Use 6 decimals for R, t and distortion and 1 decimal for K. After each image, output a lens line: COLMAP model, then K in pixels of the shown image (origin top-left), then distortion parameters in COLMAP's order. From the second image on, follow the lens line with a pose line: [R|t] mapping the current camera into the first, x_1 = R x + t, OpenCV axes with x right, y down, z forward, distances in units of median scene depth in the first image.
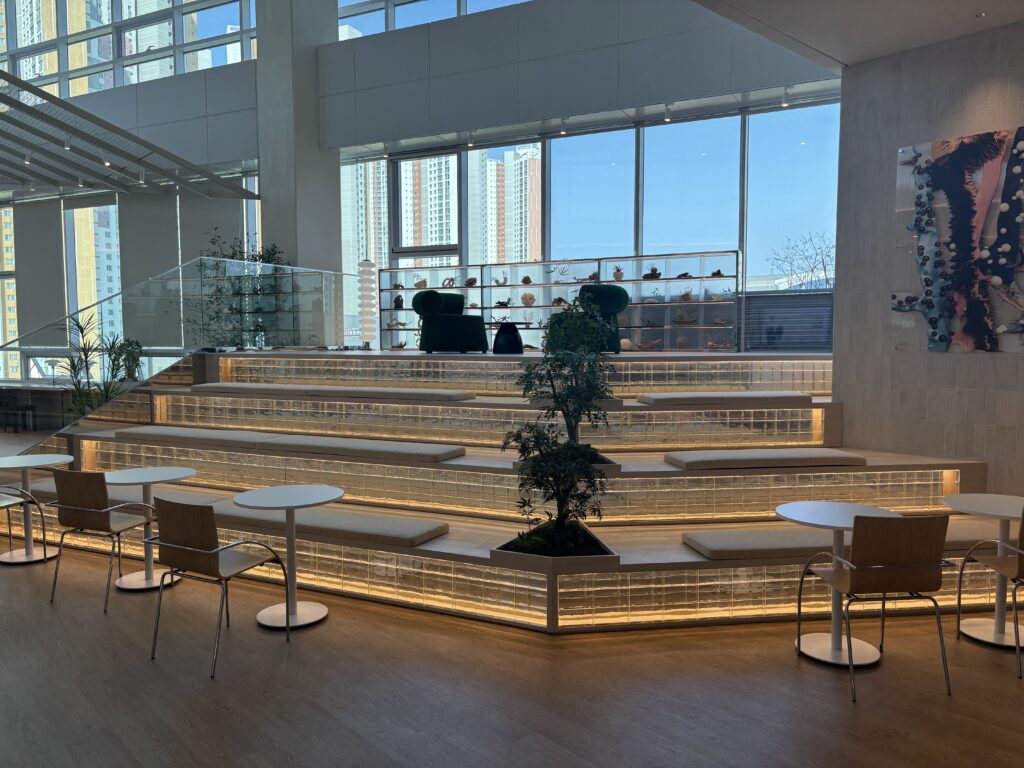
lens RADIAL K [[771.2, 0, 520.4], [0, 771.2, 389.7], [0, 0, 1]] dist [0.057301, -0.061910]
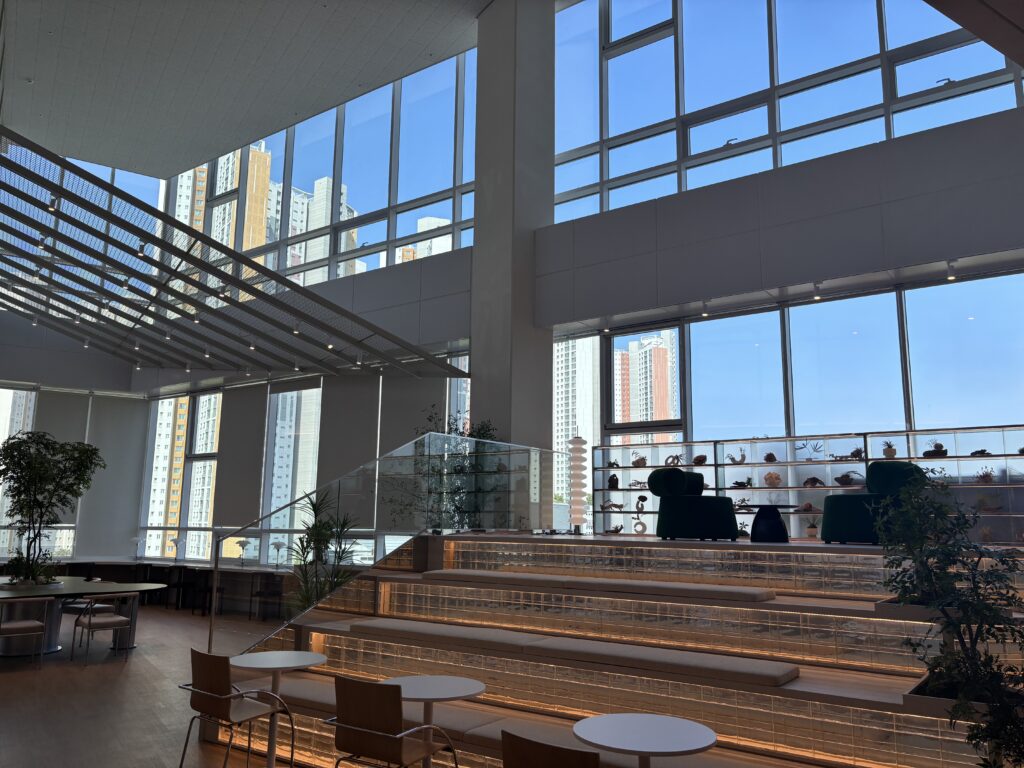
lens RADIAL K [[777.1, 0, 507.1], [0, 777.1, 385.4], [0, 0, 1]] dist [0.068920, -0.065425]
pose [[0.985991, -0.016566, -0.165973, -0.130617], [-0.023226, 0.971725, -0.234971, -0.004410], [0.165173, 0.235534, 0.957727, 0.067388]]
